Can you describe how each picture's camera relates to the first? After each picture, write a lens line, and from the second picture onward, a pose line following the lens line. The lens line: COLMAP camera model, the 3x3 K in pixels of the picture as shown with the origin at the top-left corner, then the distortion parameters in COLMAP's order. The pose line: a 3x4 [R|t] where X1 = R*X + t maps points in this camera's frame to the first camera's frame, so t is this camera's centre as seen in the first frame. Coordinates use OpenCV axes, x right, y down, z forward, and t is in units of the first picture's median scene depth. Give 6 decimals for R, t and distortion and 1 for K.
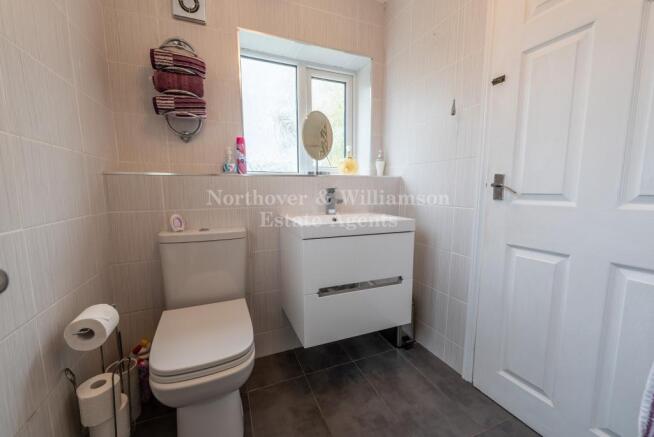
lens RADIAL K [[256.0, 0, 325.7], [0, 256.0, 218.9], [0, 0, 1]] dist [0.004822, -0.003497]
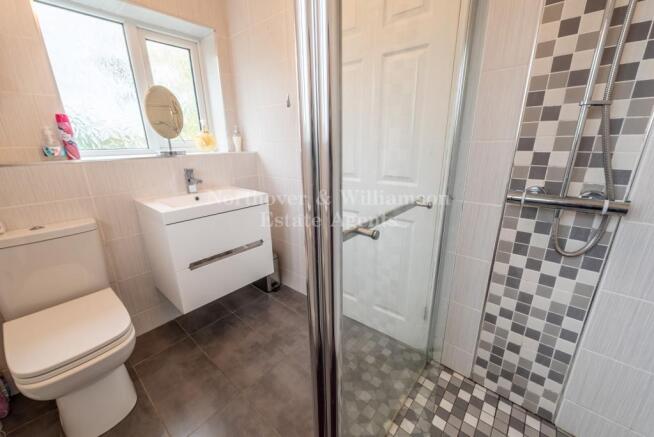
lens RADIAL K [[256.0, 0, 325.7], [0, 256.0, 218.9], [0, 0, 1]] dist [0.004822, -0.003497]
pose [[0.890974, -0.140932, 0.431629, 0.038474], [0.063026, 0.979795, 0.189815, -0.083099], [-0.449659, -0.141916, 0.881854, -0.208727]]
